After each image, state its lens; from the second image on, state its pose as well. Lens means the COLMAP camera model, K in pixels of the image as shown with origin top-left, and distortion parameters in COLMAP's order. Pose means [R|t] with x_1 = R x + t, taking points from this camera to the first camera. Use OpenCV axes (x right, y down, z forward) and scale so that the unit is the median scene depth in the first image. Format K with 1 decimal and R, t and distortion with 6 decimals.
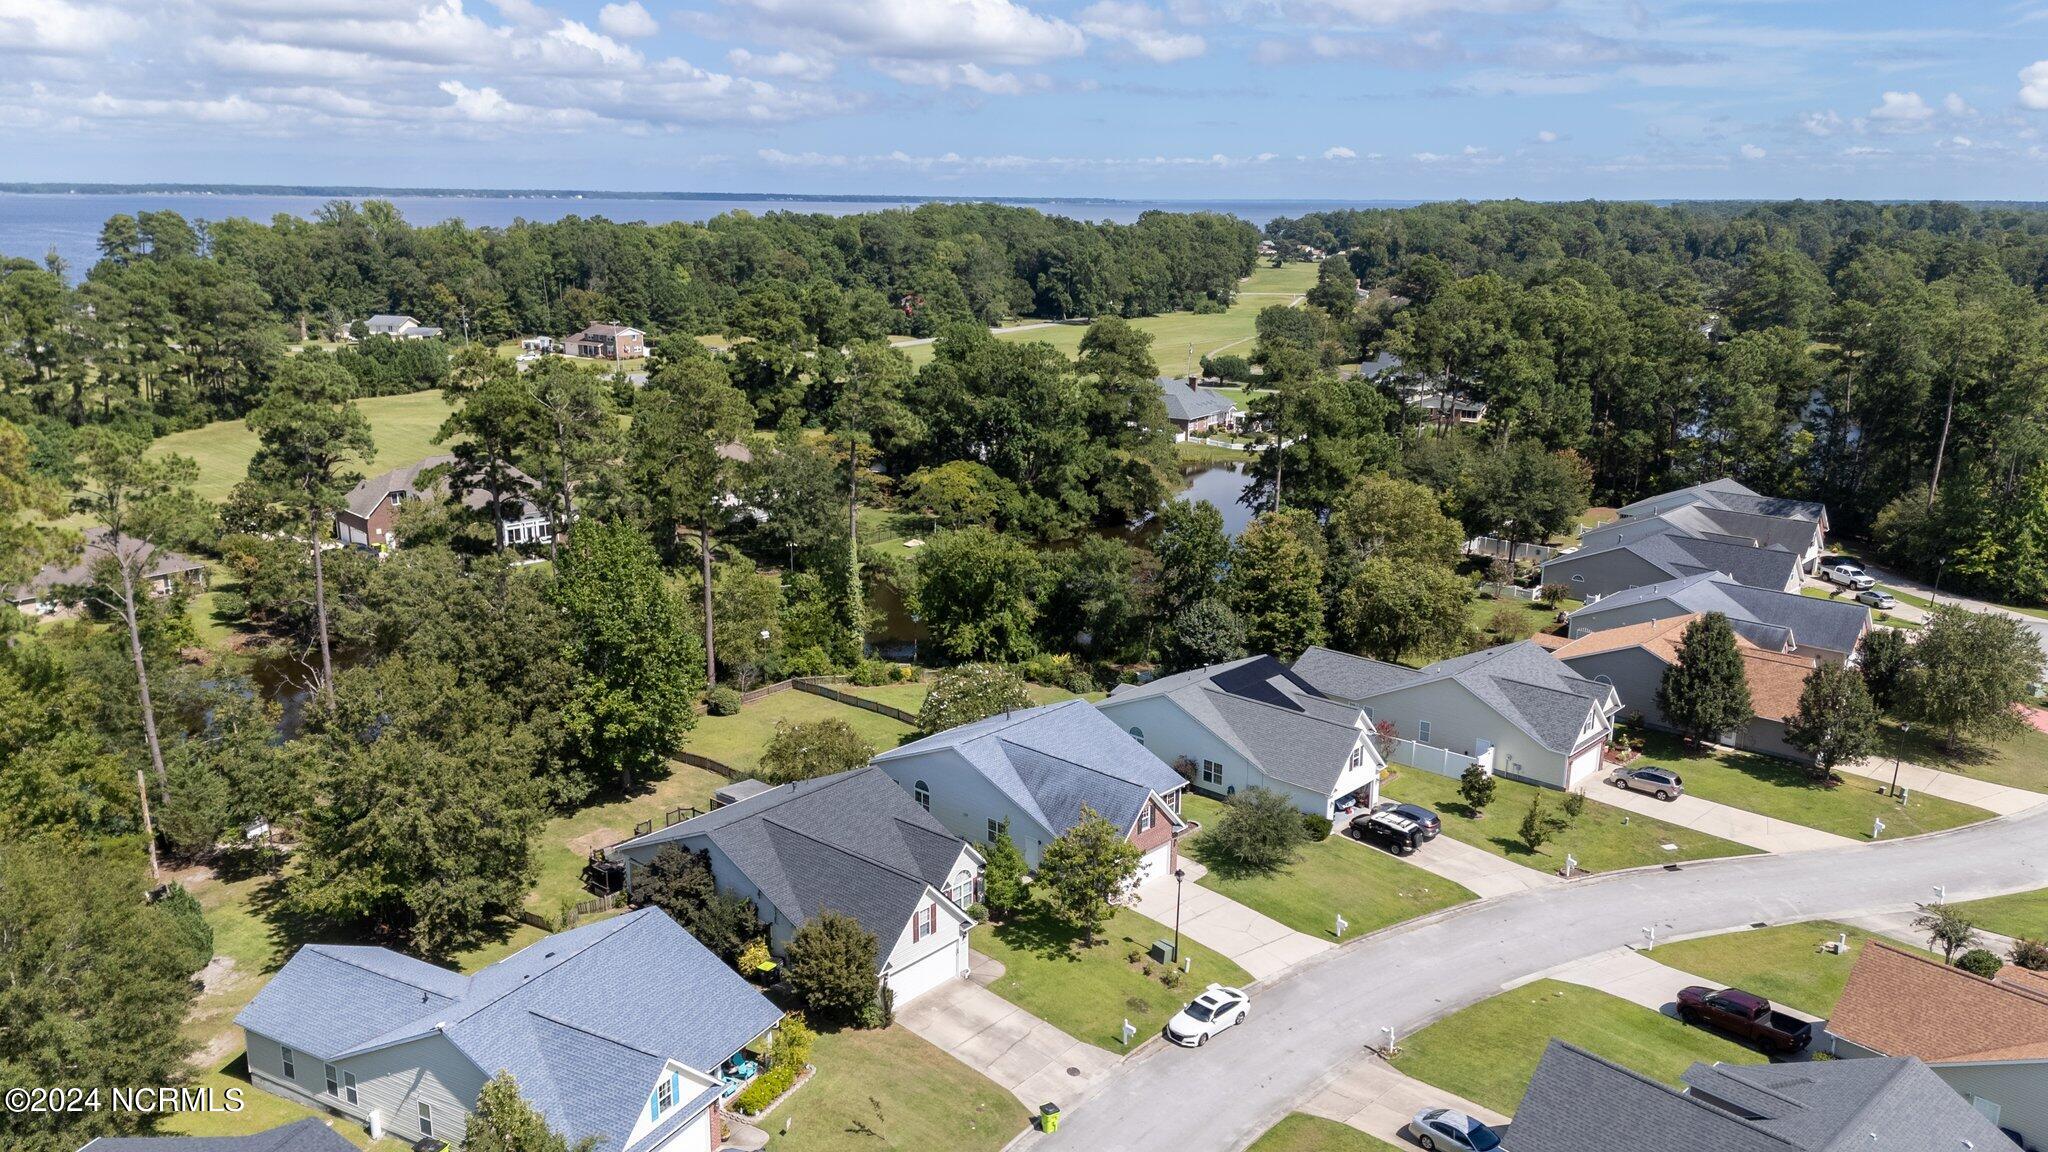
lens RADIAL K [[1493.5, 0, 1024.8], [0, 1493.5, 583.5], [0, 0, 1]] dist [0.096425, -0.107120]
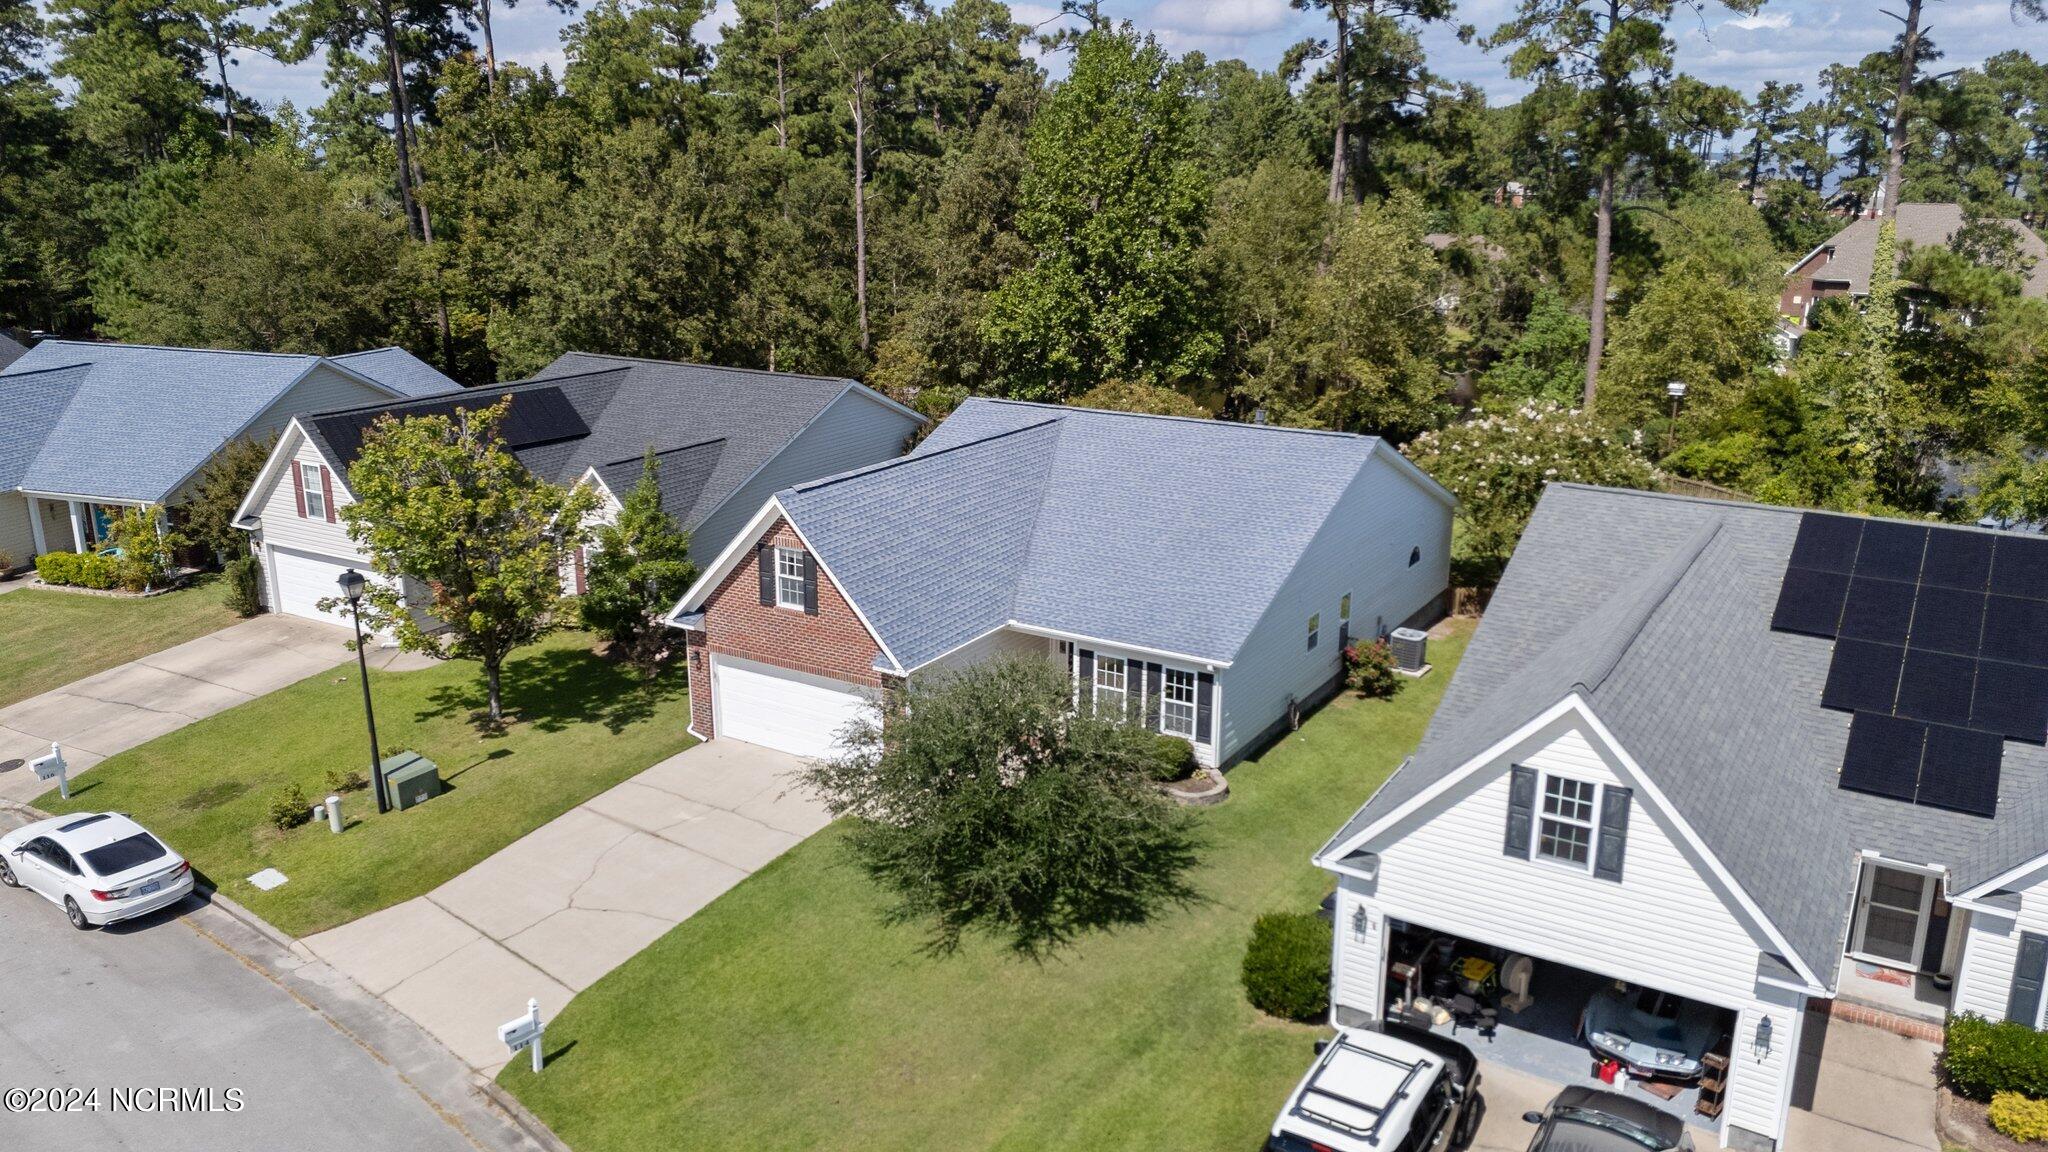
lens RADIAL K [[1493.5, 0, 1024.8], [0, 1493.5, 583.5], [0, 0, 1]] dist [0.096425, -0.107120]
pose [[0.186642, 0.259160, -0.947629, 0.409813], [-0.248808, 0.945601, 0.209601, 0.057530], [0.950400, 0.196658, 0.240970, 0.873336]]
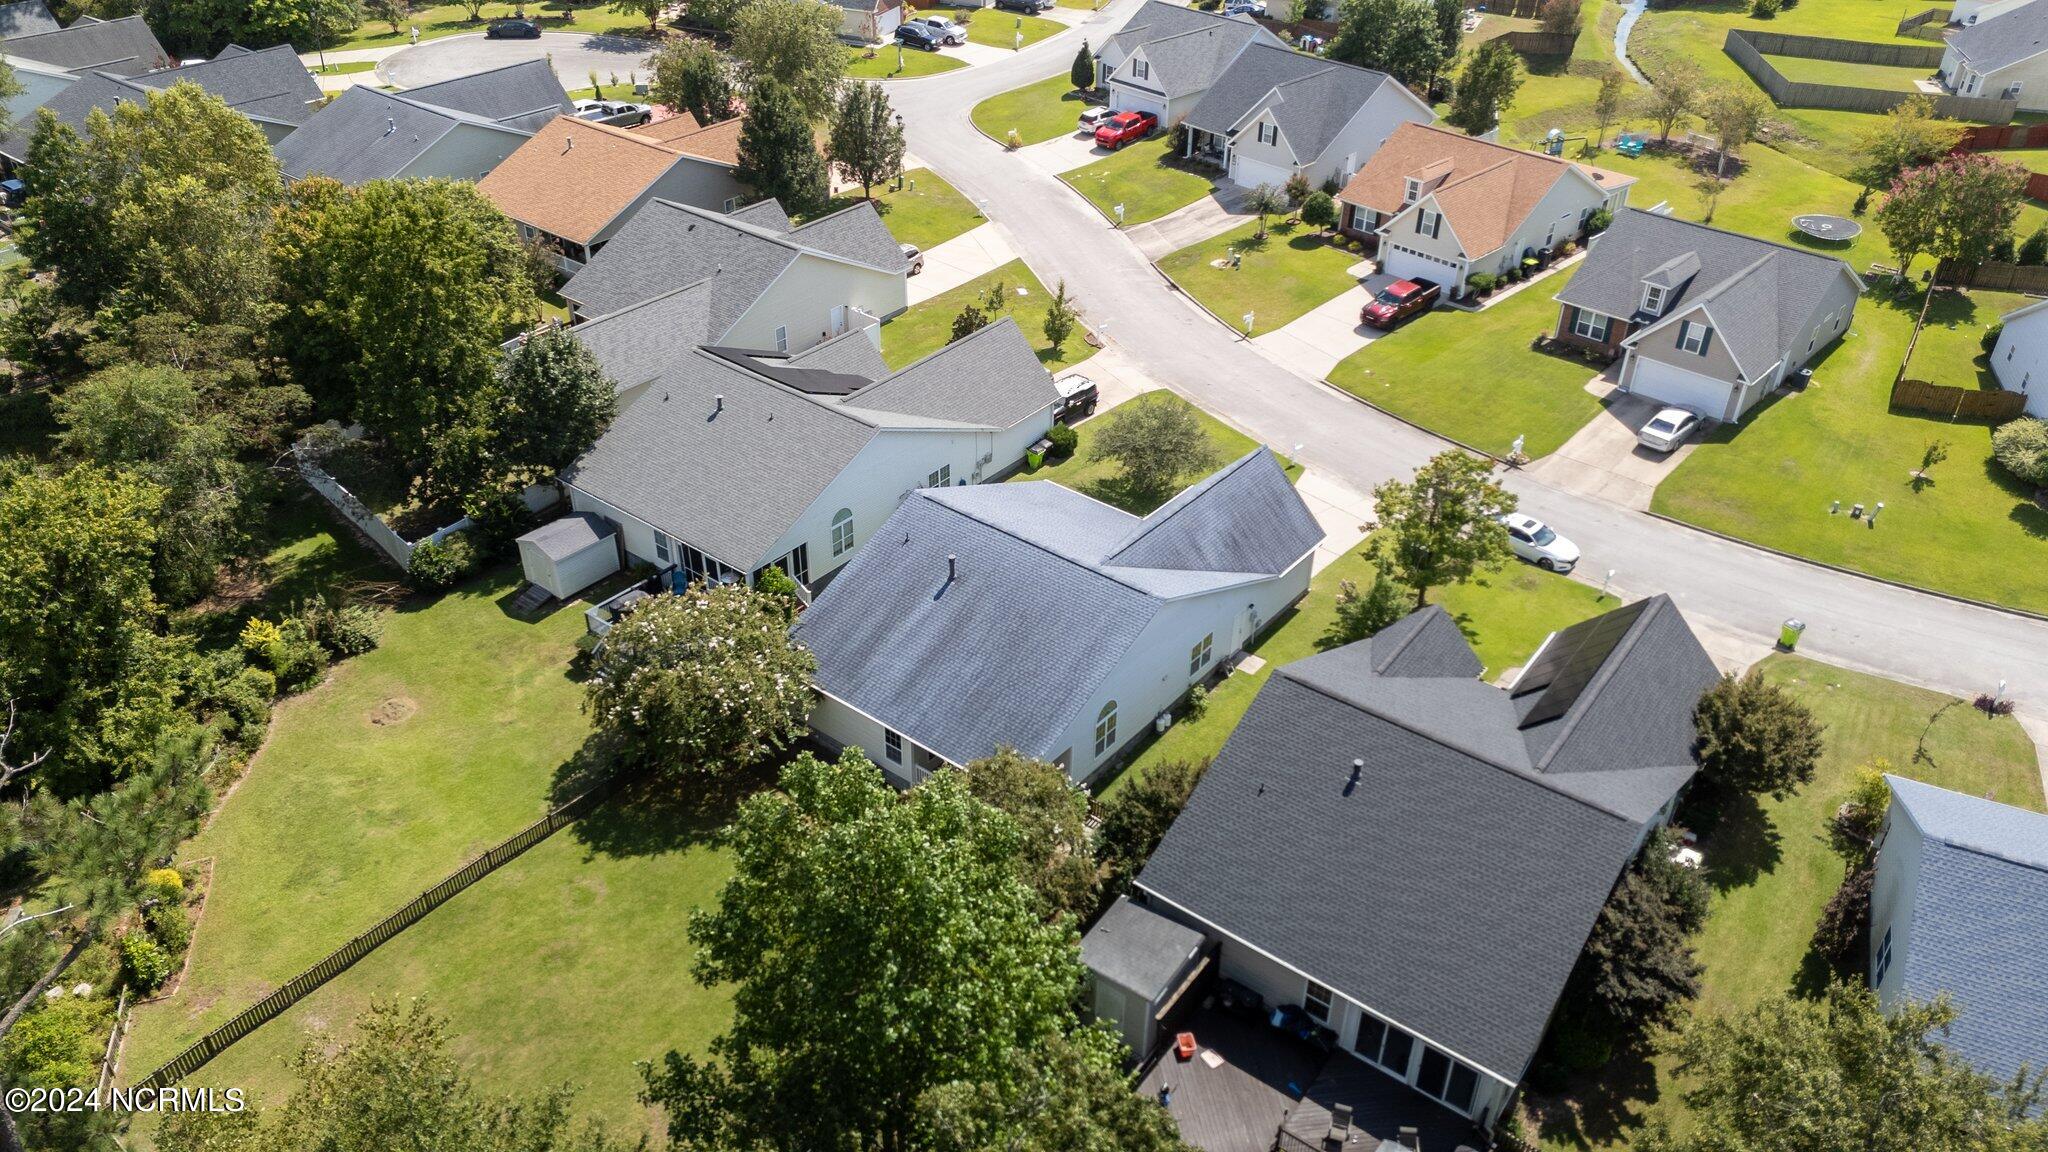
lens RADIAL K [[1493.5, 0, 1024.8], [0, 1493.5, 583.5], [0, 0, 1]] dist [0.096425, -0.107120]
pose [[-0.067155, -0.566393, 0.821394, -0.511902], [0.240658, 0.789751, 0.564249, -0.238133], [-0.968284, 0.235568, 0.083271, 0.961347]]
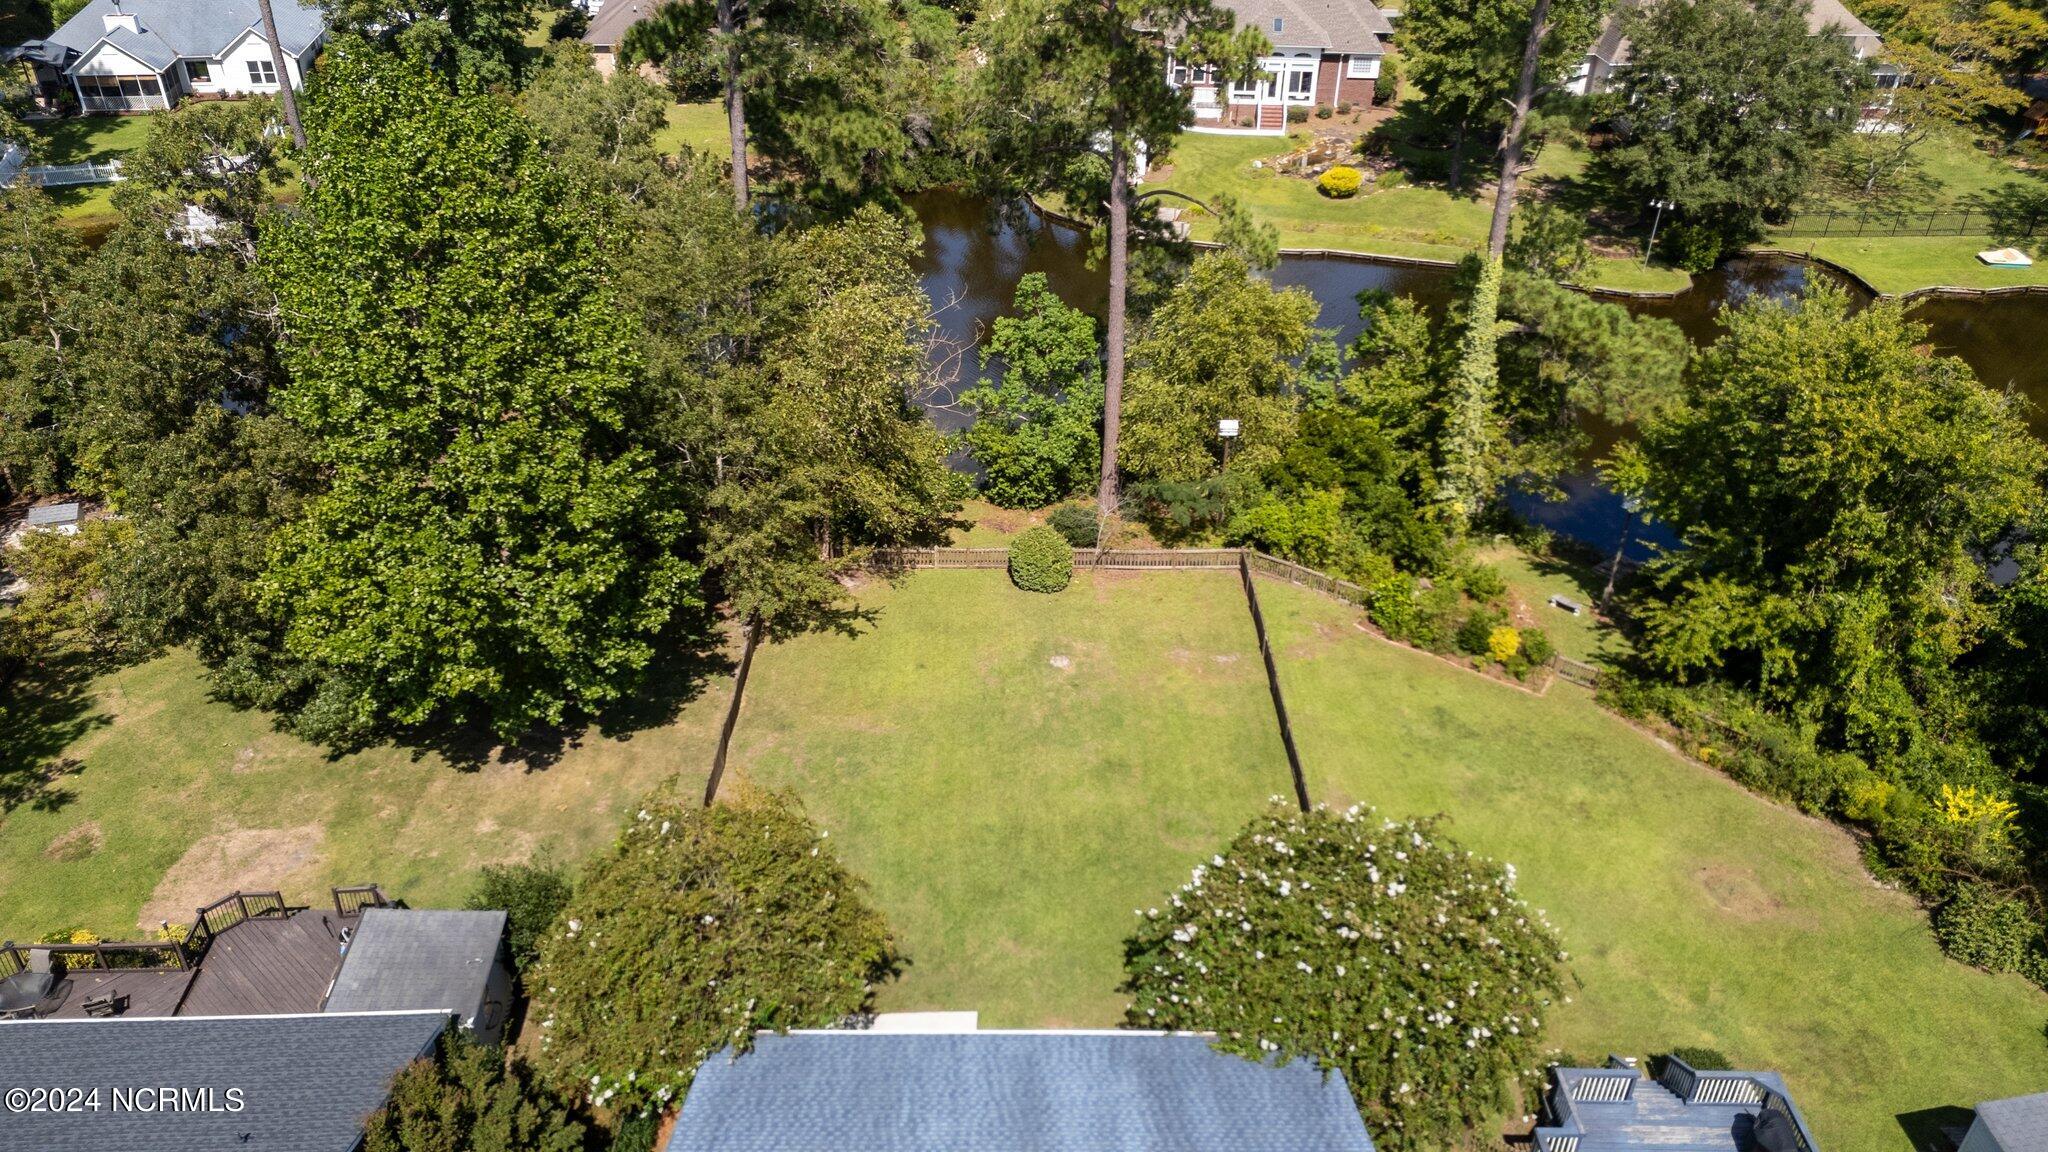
lens RADIAL K [[1493.5, 0, 1024.8], [0, 1493.5, 583.5], [0, 0, 1]] dist [0.096425, -0.107120]
pose [[0.679855, 0.391534, -0.620080, 0.090856], [-0.189474, 0.910620, 0.367249, -0.094285], [0.708447, -0.132187, 0.693274, 0.864081]]
